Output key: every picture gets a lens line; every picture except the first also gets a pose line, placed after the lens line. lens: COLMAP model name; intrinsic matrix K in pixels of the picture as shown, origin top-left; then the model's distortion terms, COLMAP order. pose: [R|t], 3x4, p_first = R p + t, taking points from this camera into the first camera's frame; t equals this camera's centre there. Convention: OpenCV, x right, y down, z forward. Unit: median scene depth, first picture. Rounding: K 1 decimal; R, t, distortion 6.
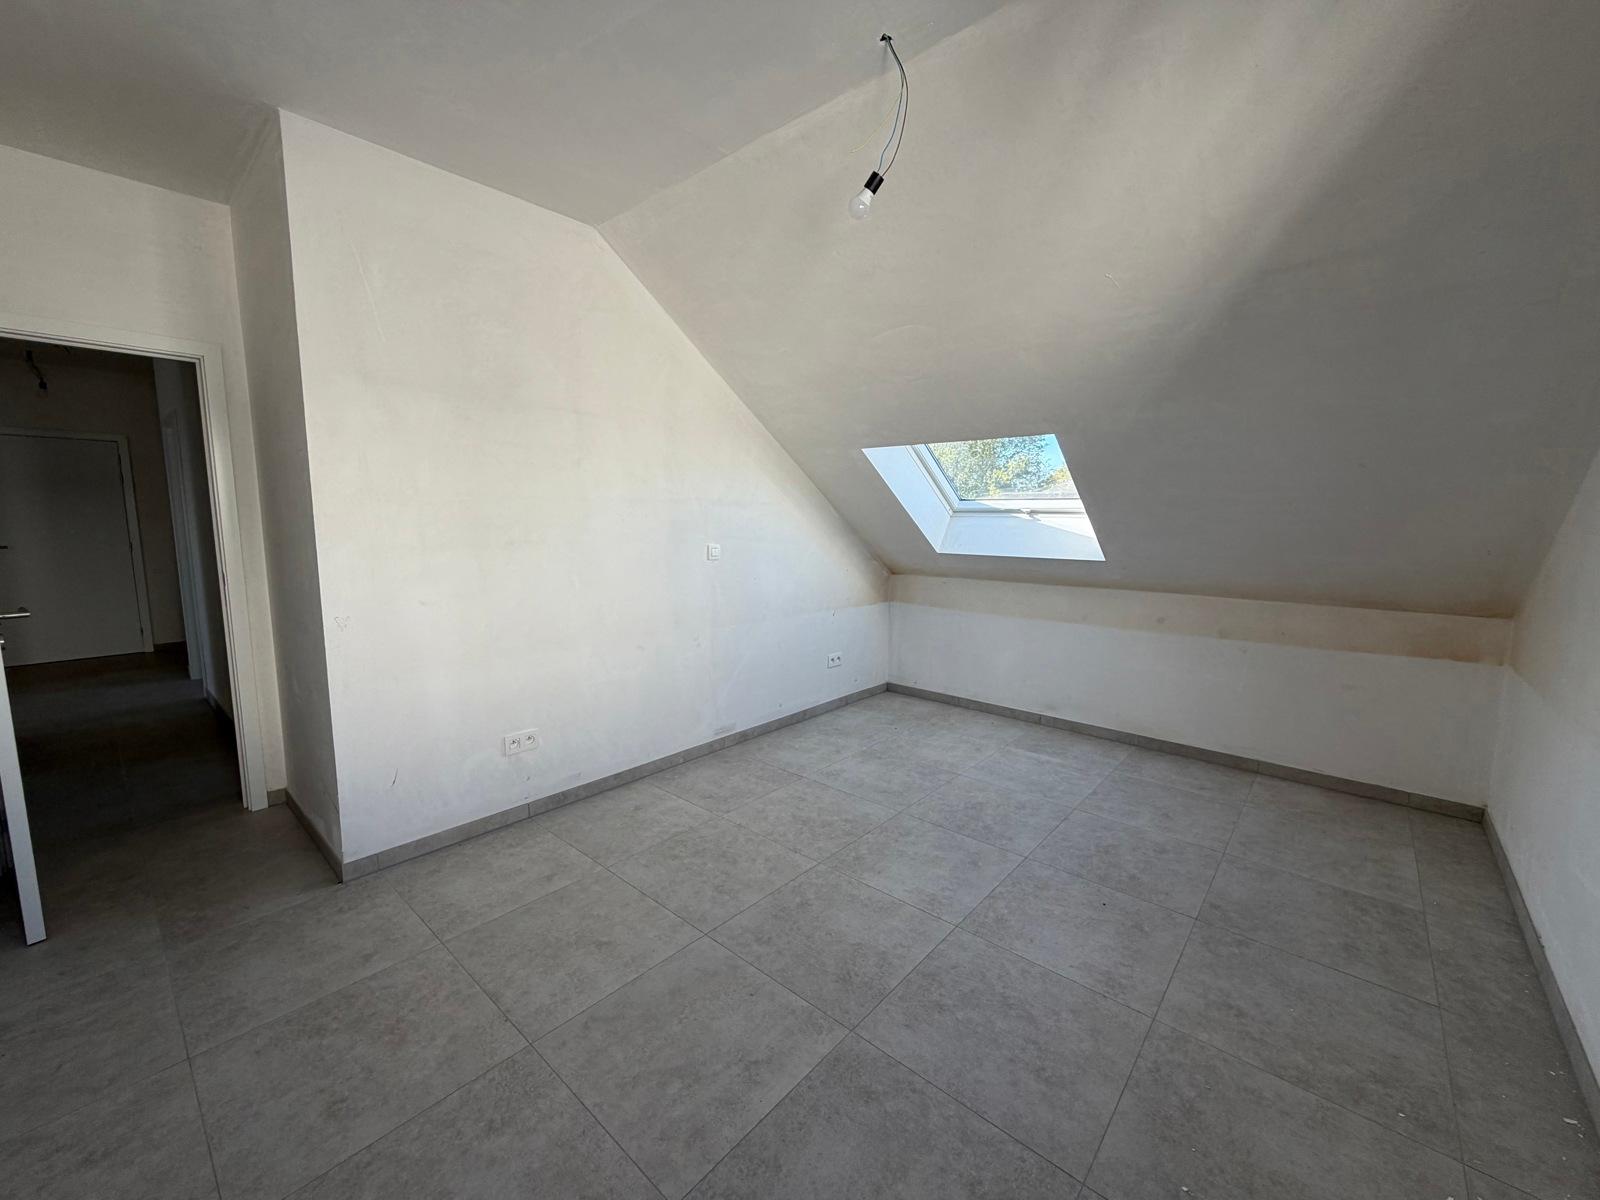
lens RADIAL K [[637.5, 0, 793.9], [0, 637.5, 600.8], [0, 0, 1]] dist [-0.000803, -0.000067]
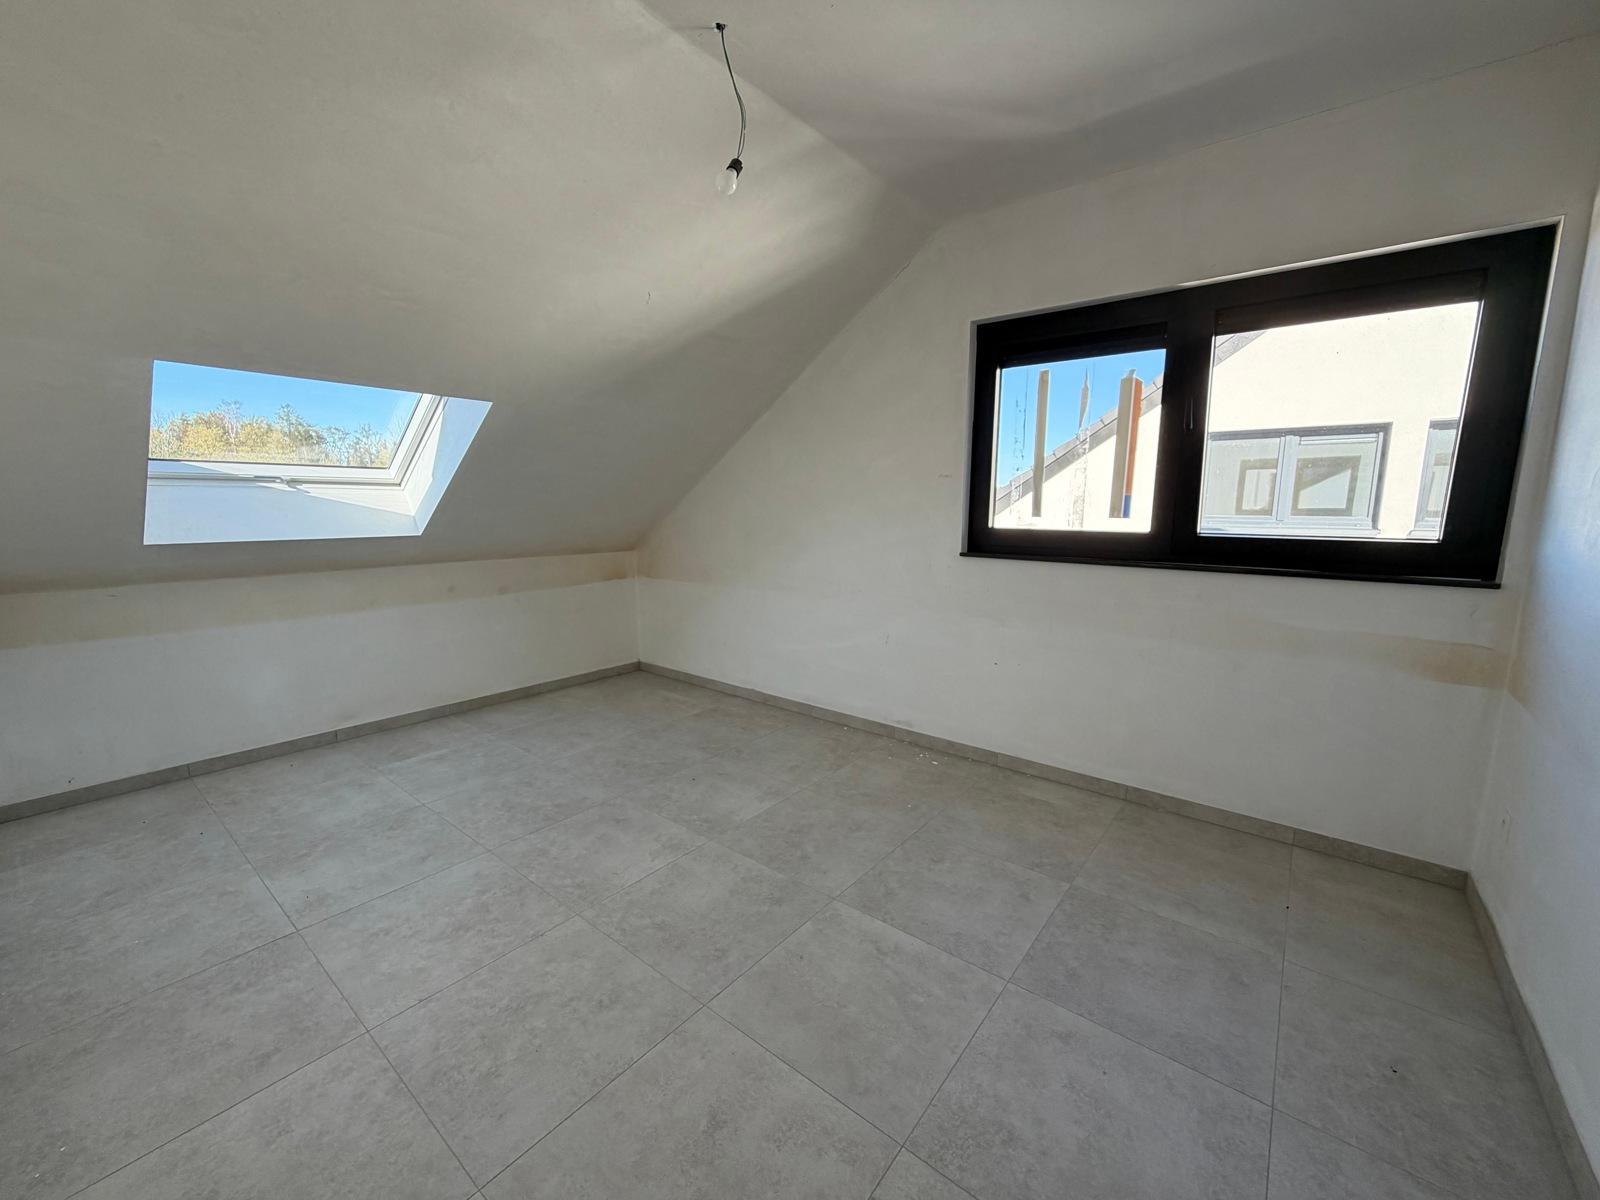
lens RADIAL K [[637.5, 0, 793.9], [0, 637.5, 600.8], [0, 0, 1]] dist [-0.000803, -0.000067]
pose [[-0.043130, -0.162722, 0.985729, -0.611683], [0.124441, 0.978088, 0.166905, -0.070255], [-0.991289, 0.129864, -0.021935, 0.600387]]
